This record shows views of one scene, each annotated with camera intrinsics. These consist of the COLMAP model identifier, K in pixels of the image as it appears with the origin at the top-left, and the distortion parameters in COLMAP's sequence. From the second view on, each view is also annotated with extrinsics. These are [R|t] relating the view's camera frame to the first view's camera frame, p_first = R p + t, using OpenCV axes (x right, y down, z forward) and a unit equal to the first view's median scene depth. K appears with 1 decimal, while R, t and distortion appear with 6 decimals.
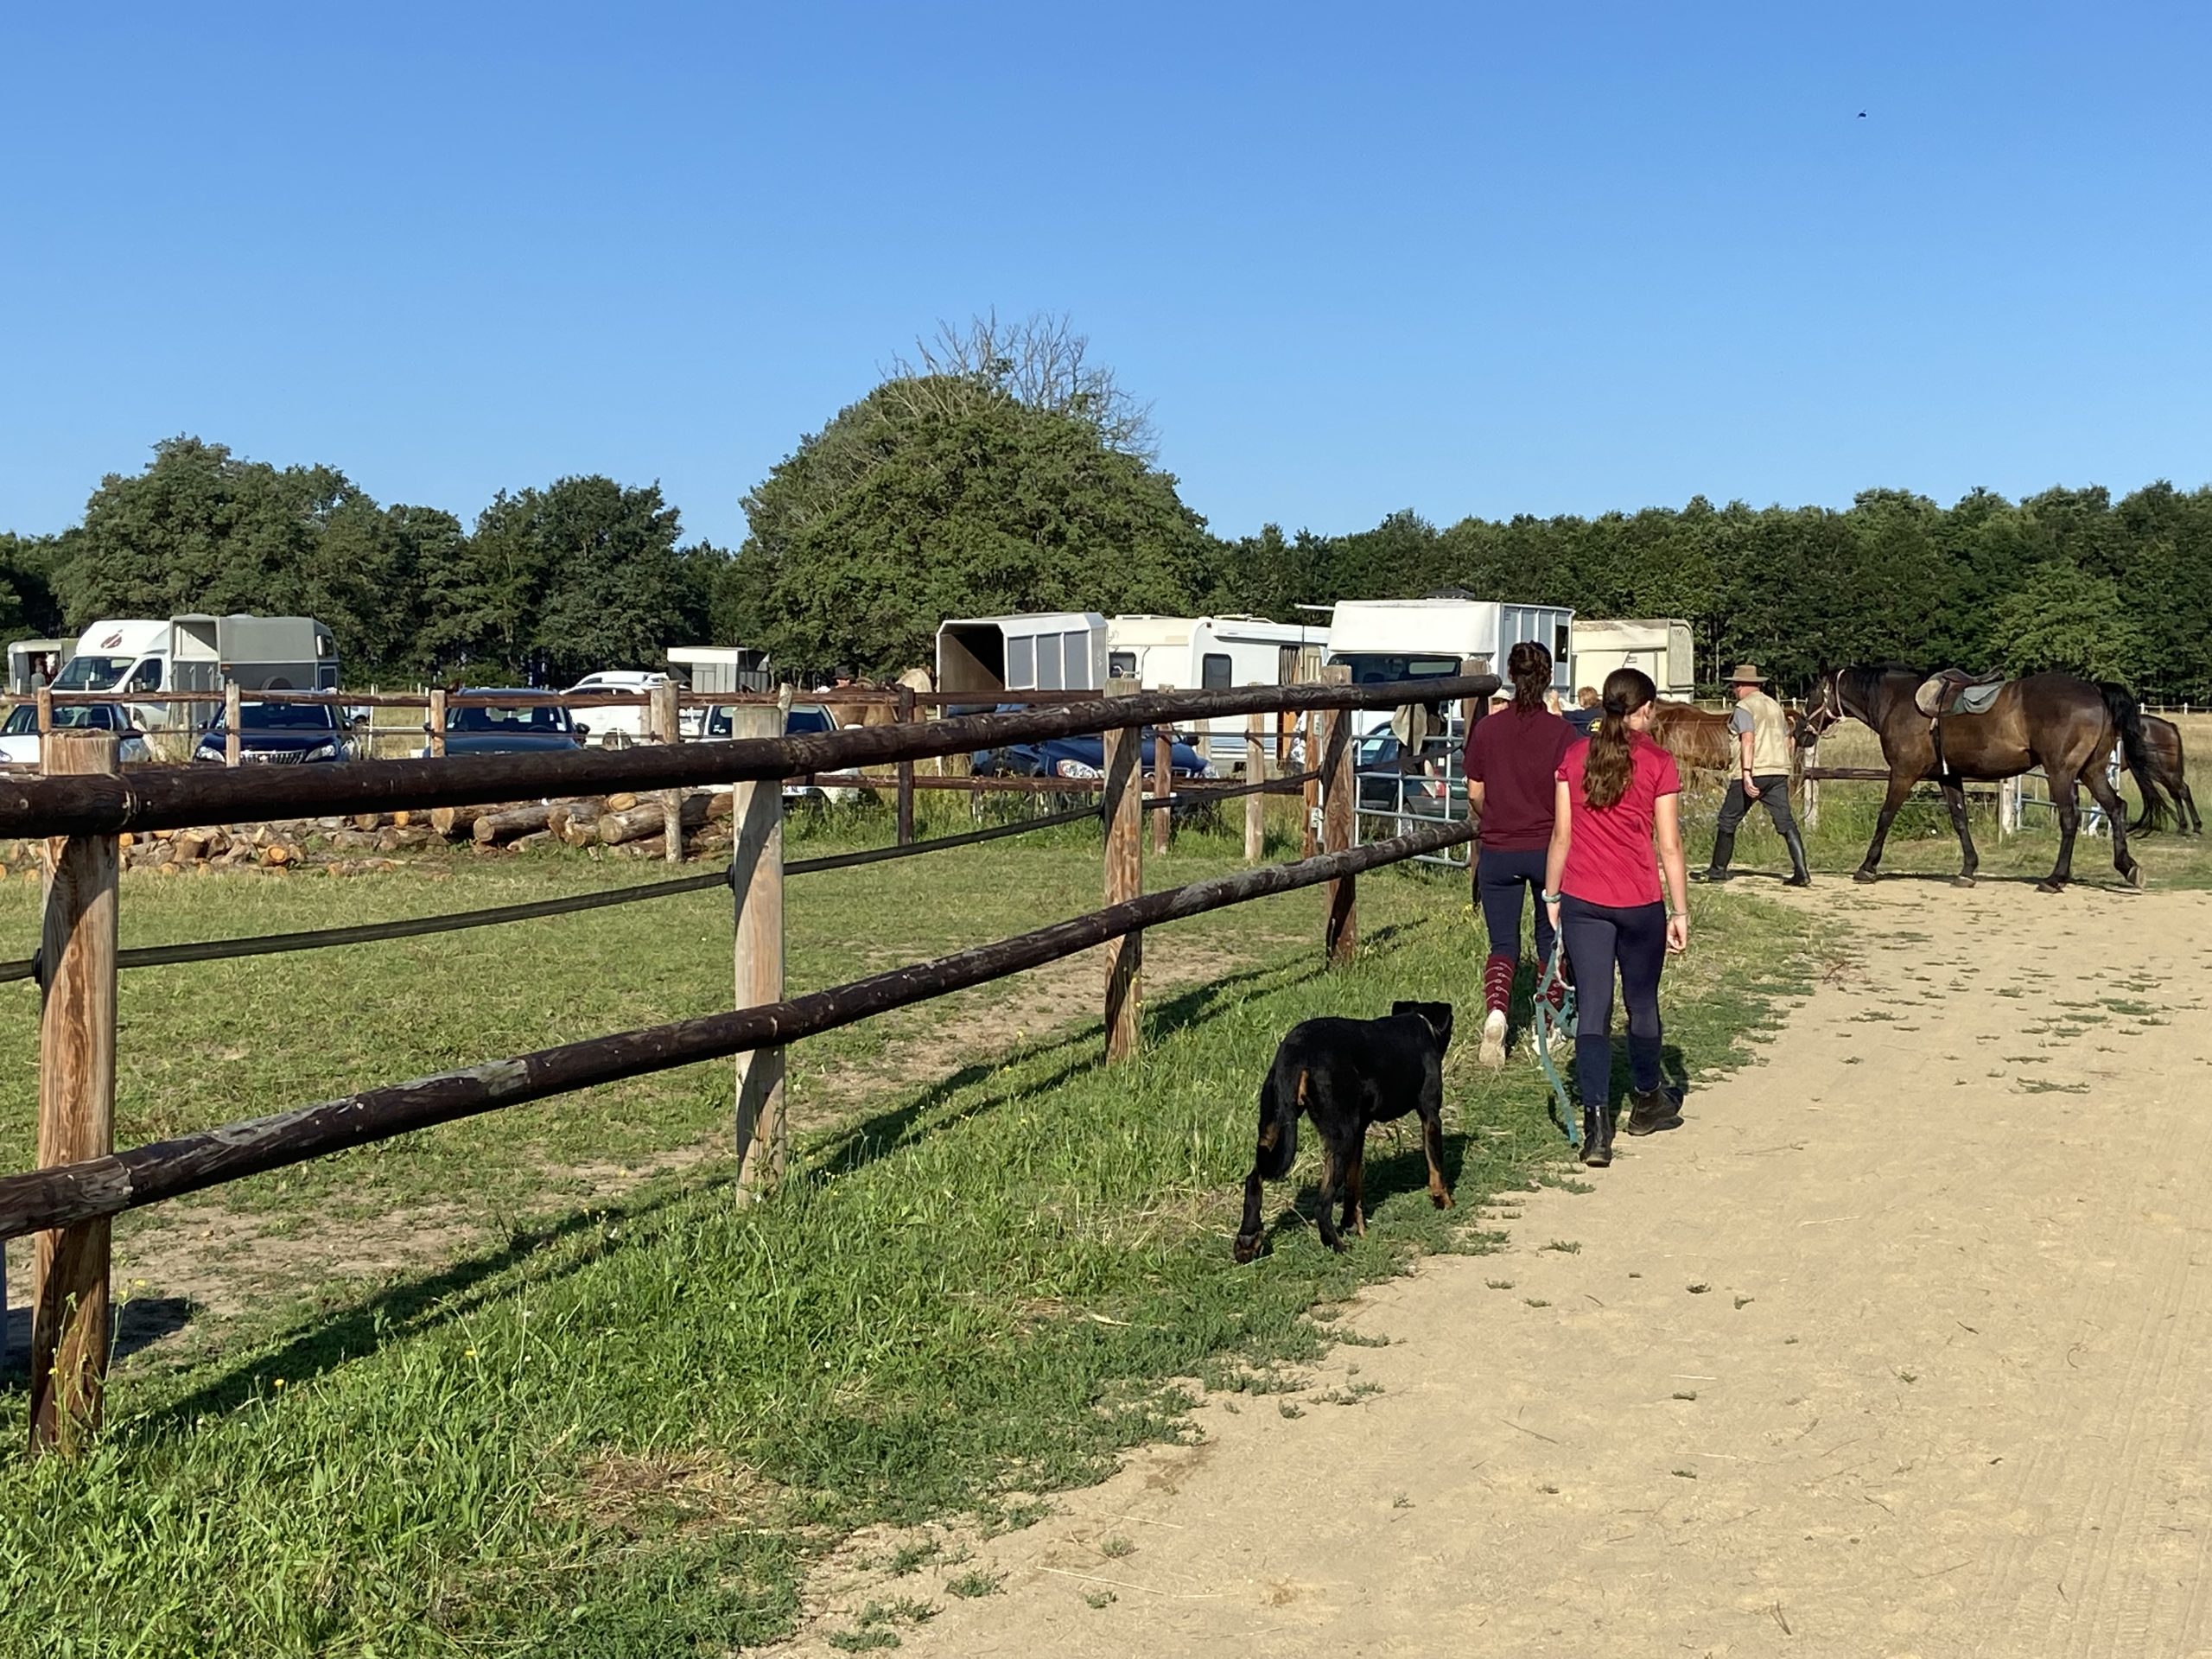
lens RADIAL K [[3178.2, 0, 1132.1], [0, 3178.2, 825.7], [0, 0, 1]] dist [0.129545, -0.124328]
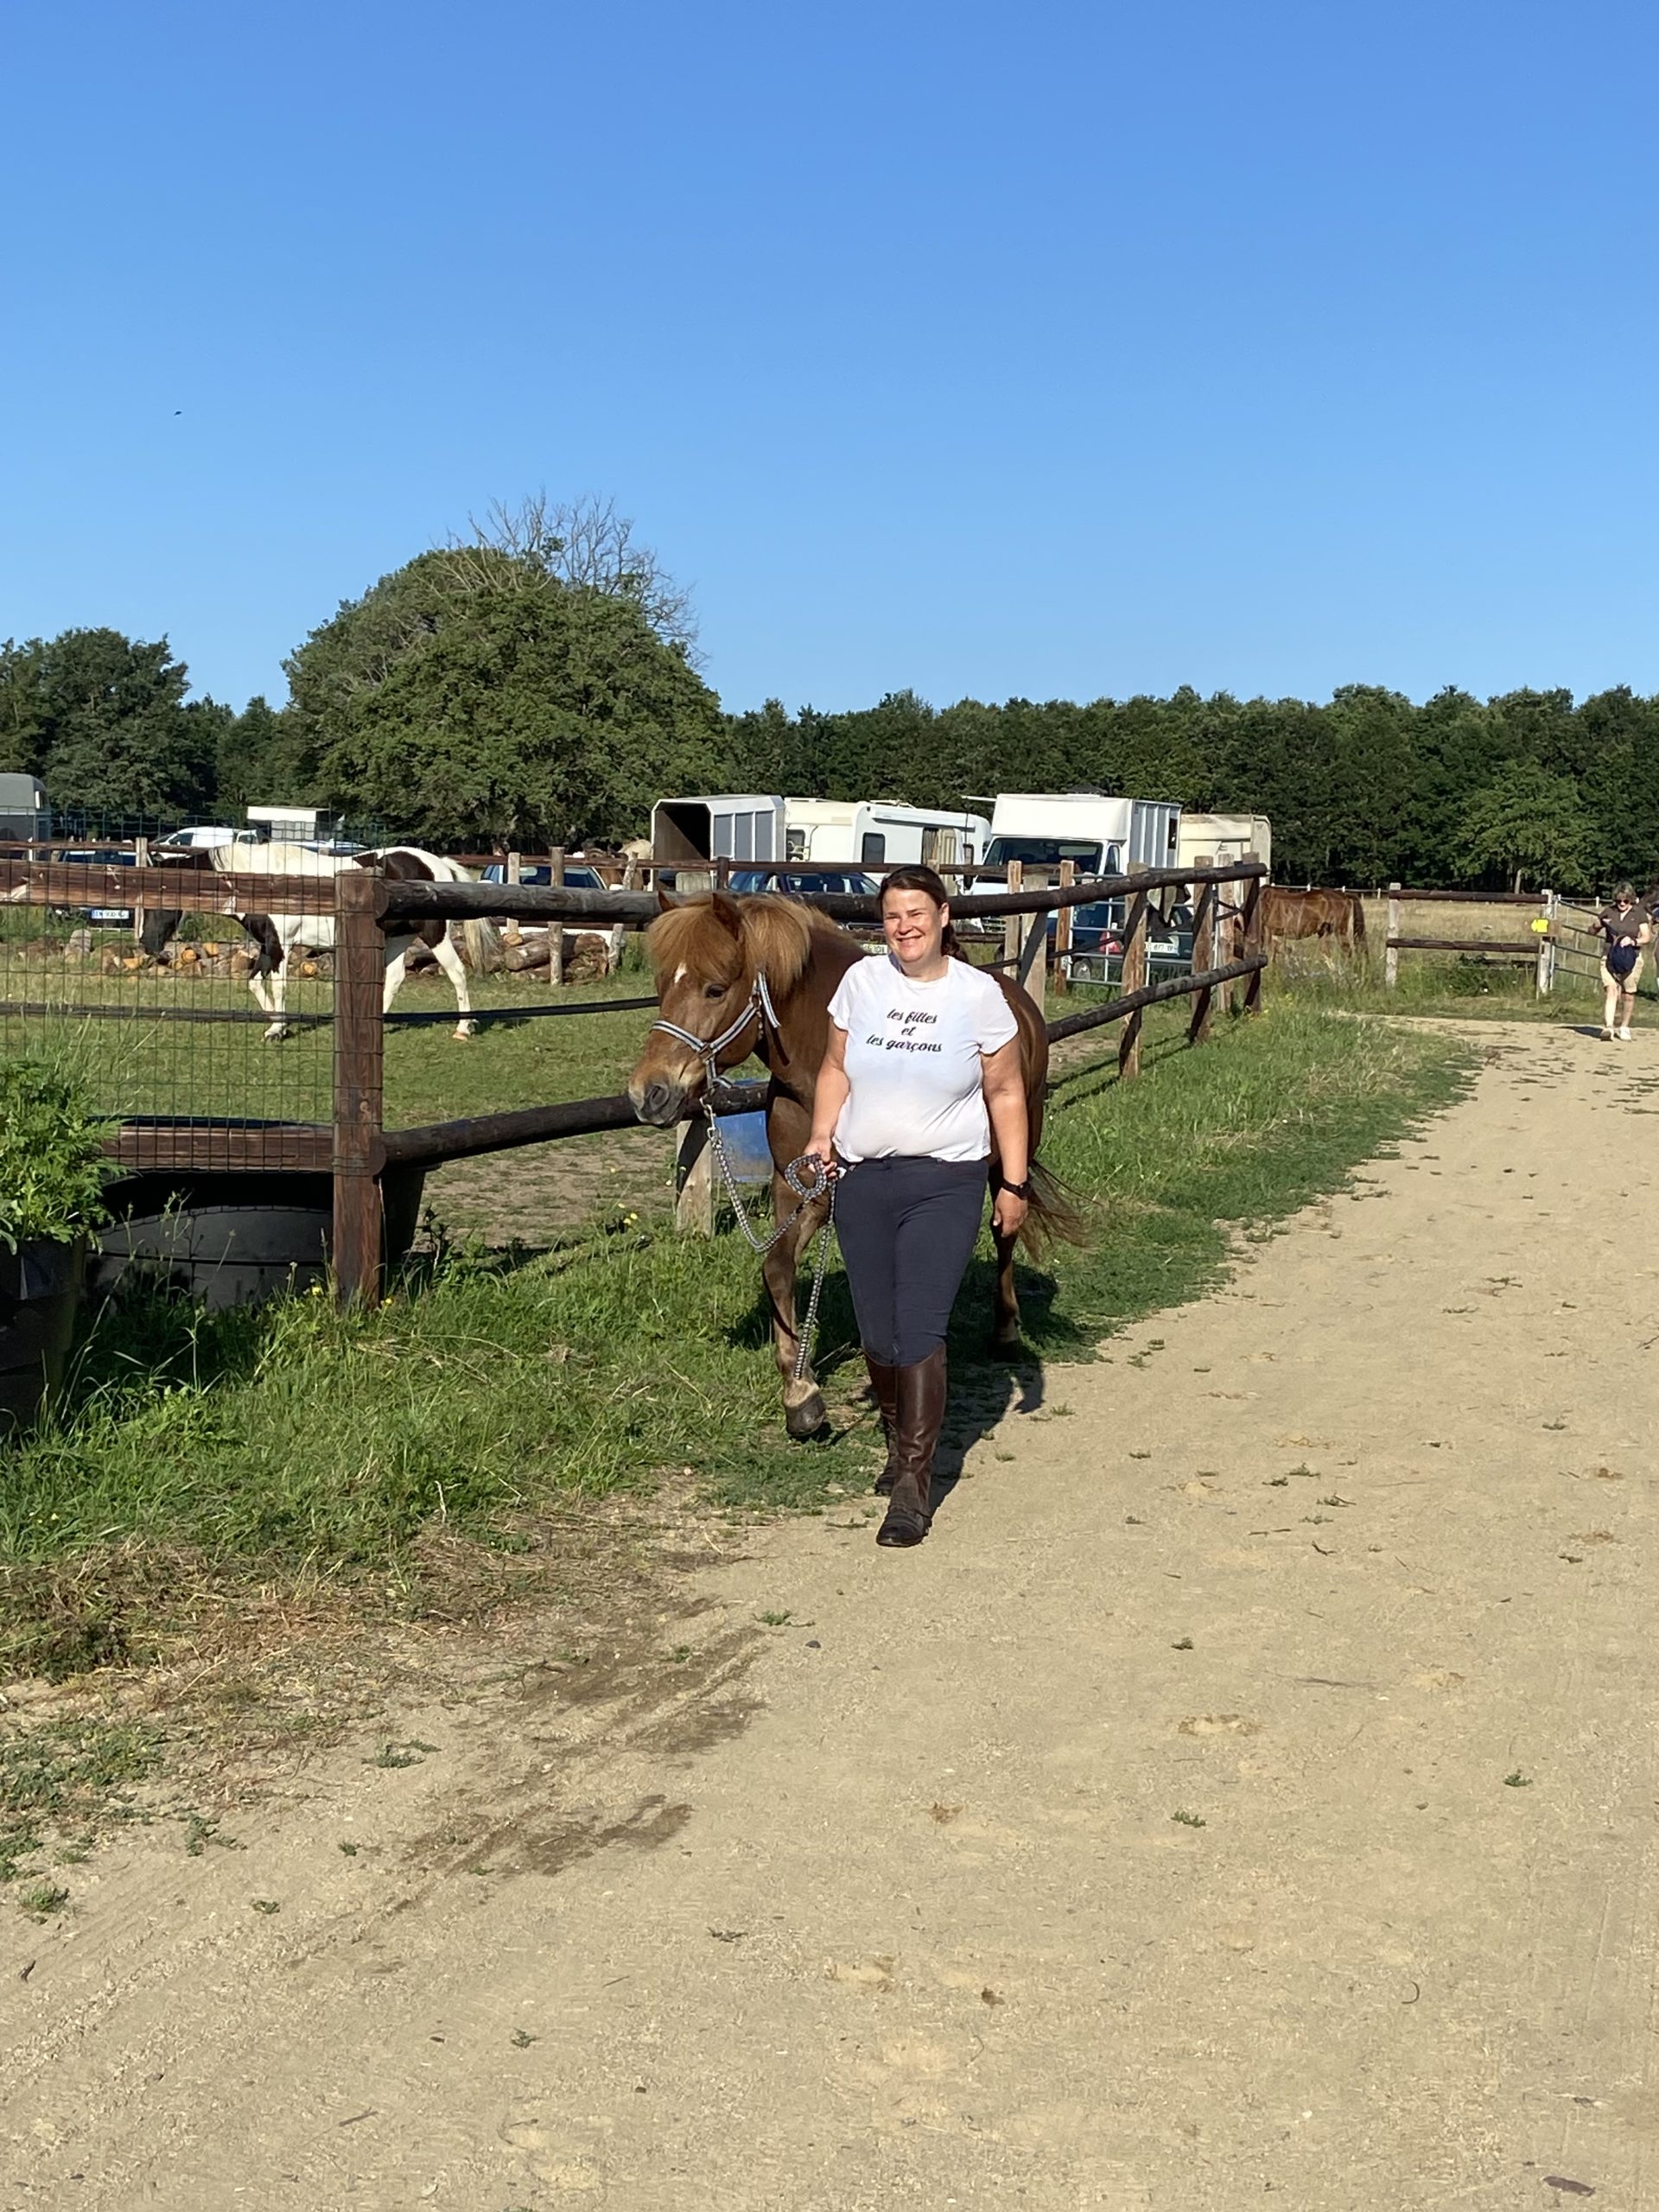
lens RADIAL K [[3178.2, 0, 800.0], [0, 3178.2, 1103.8], [0, 0, 1]] dist [0.129545, -0.124328]
pose [[0.997594, 0.023156, 0.065340, -0.014147], [-0.025364, 0.999128, 0.033168, 0.001550], [-0.064515, -0.034746, 0.997312, -0.034933]]
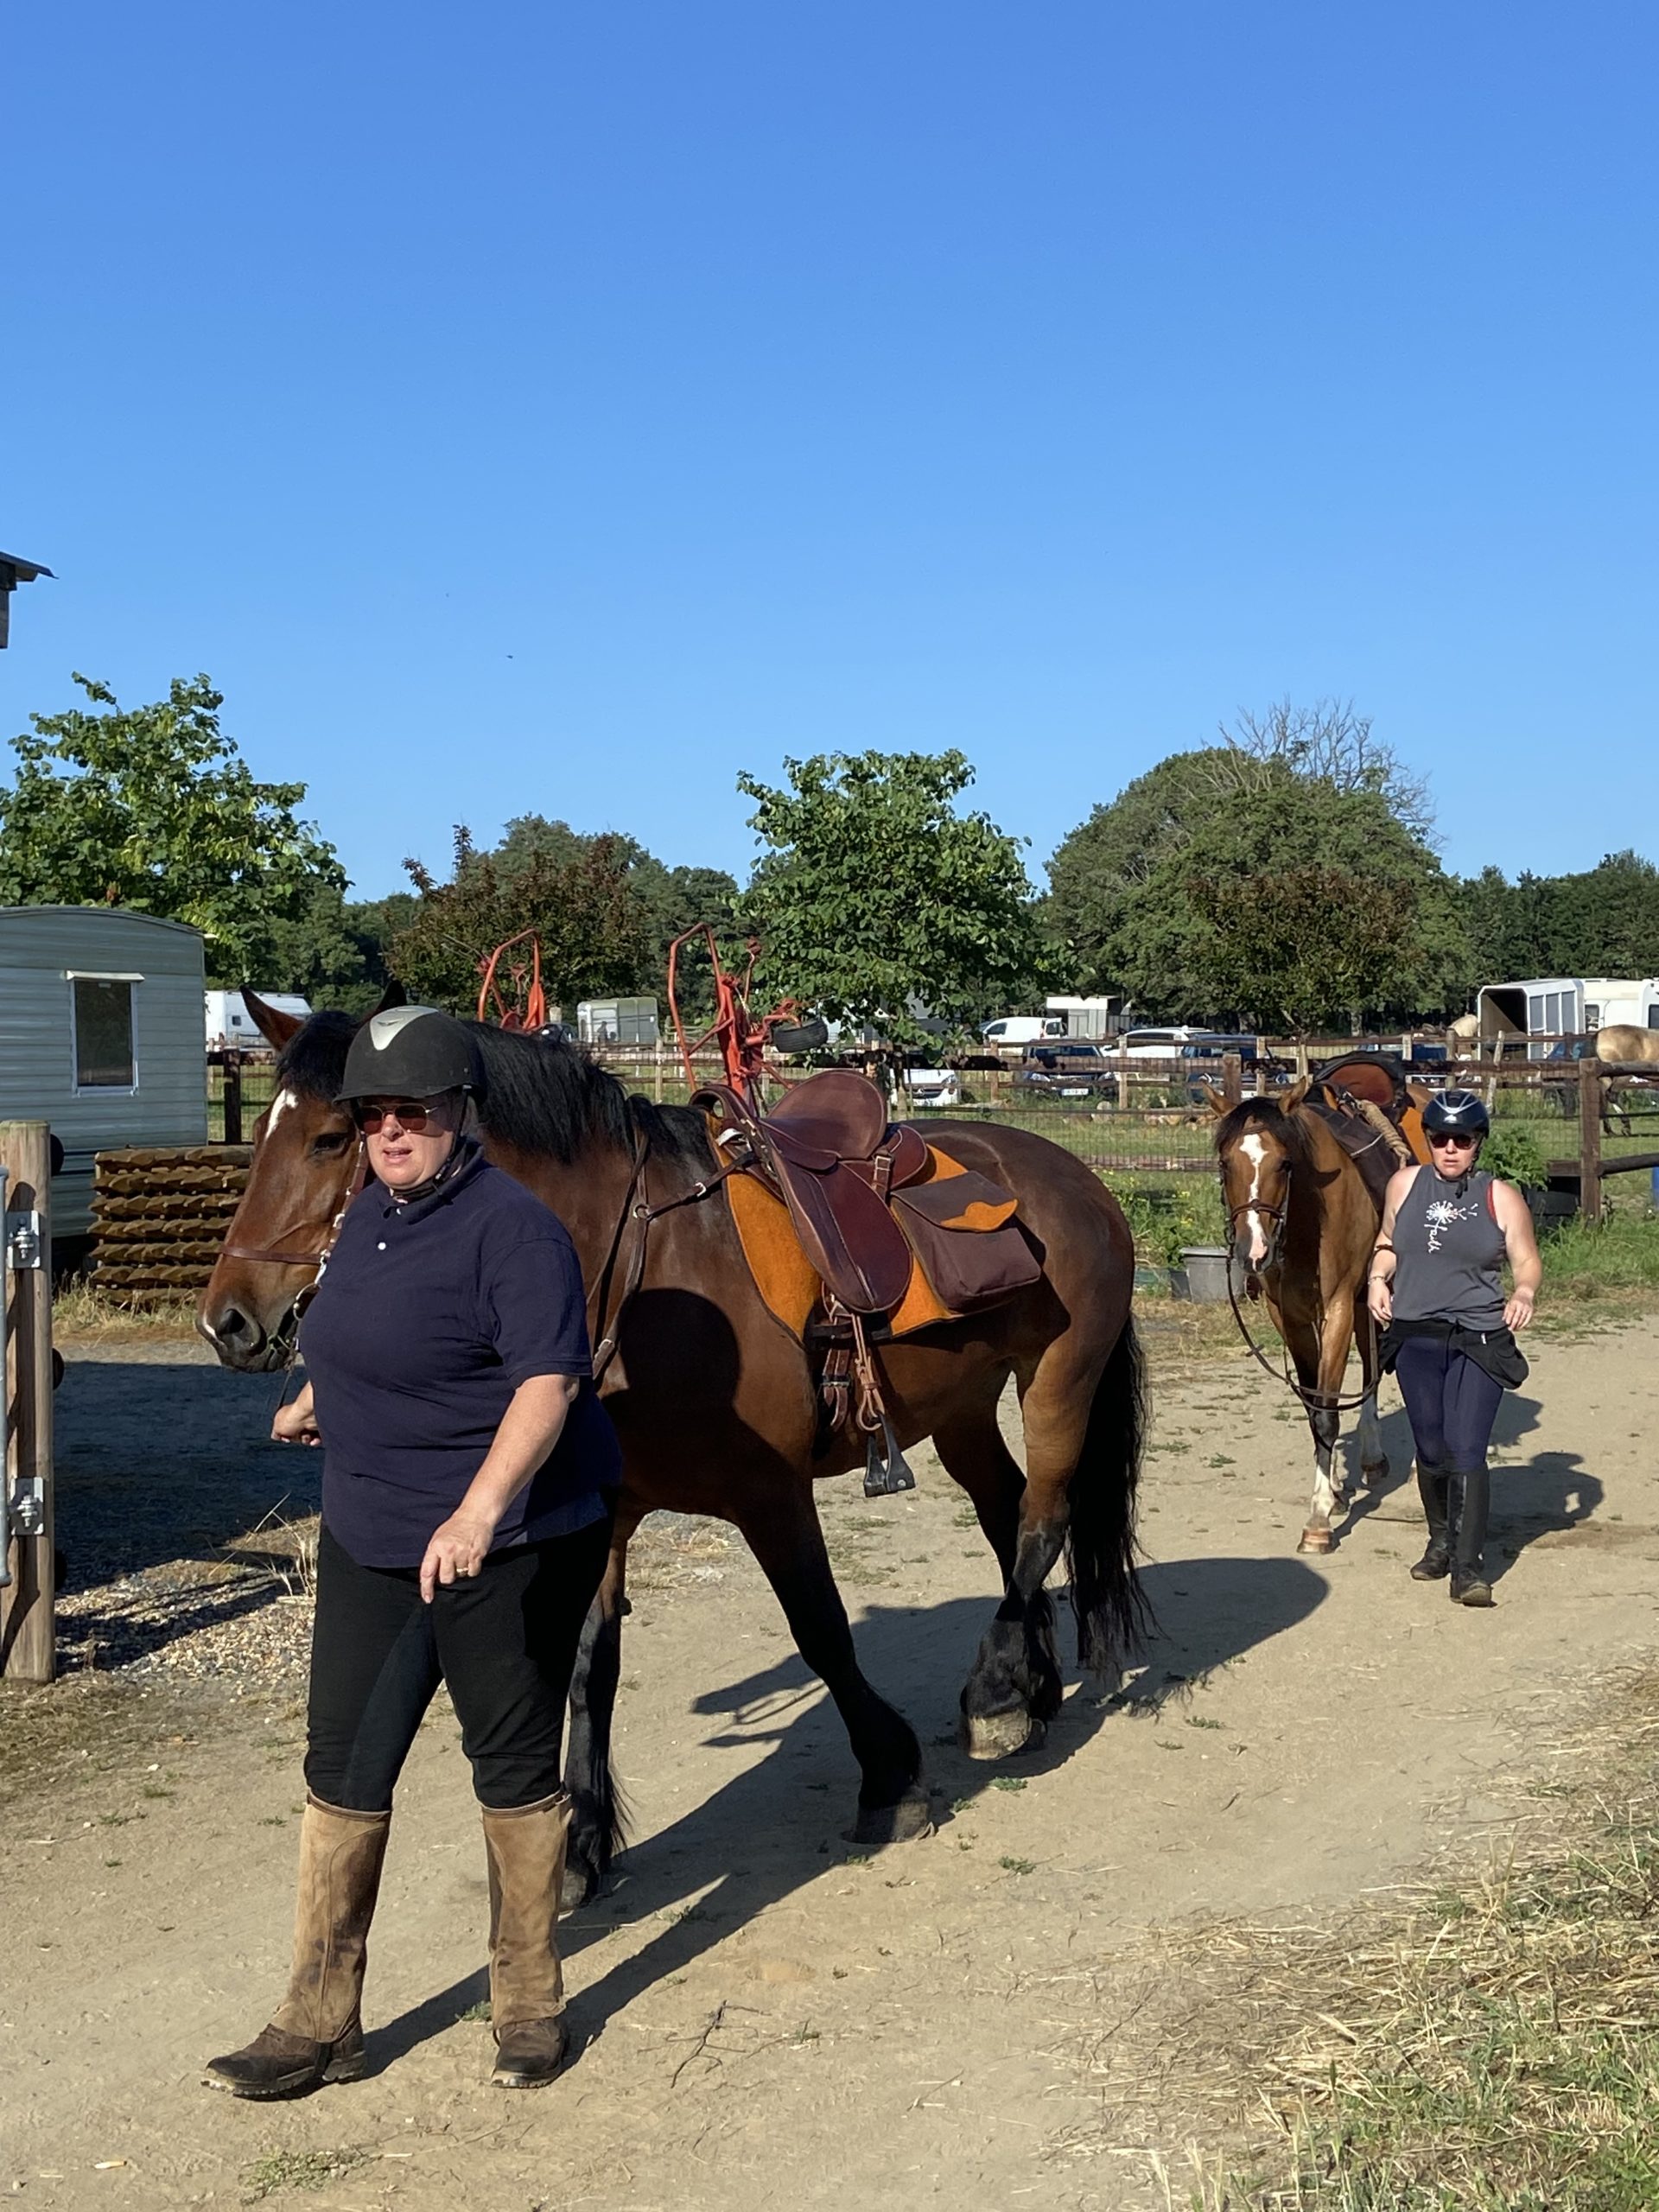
lens RADIAL K [[3178.2, 0, 800.0], [0, 3178.2, 1103.8], [0, 0, 1]] dist [0.129545, -0.124328]
pose [[0.988262, -0.008235, -0.152547, -0.025945], [0.005439, 0.999810, -0.018735, 0.003281], [0.152672, 0.017686, 0.988119, -0.098218]]
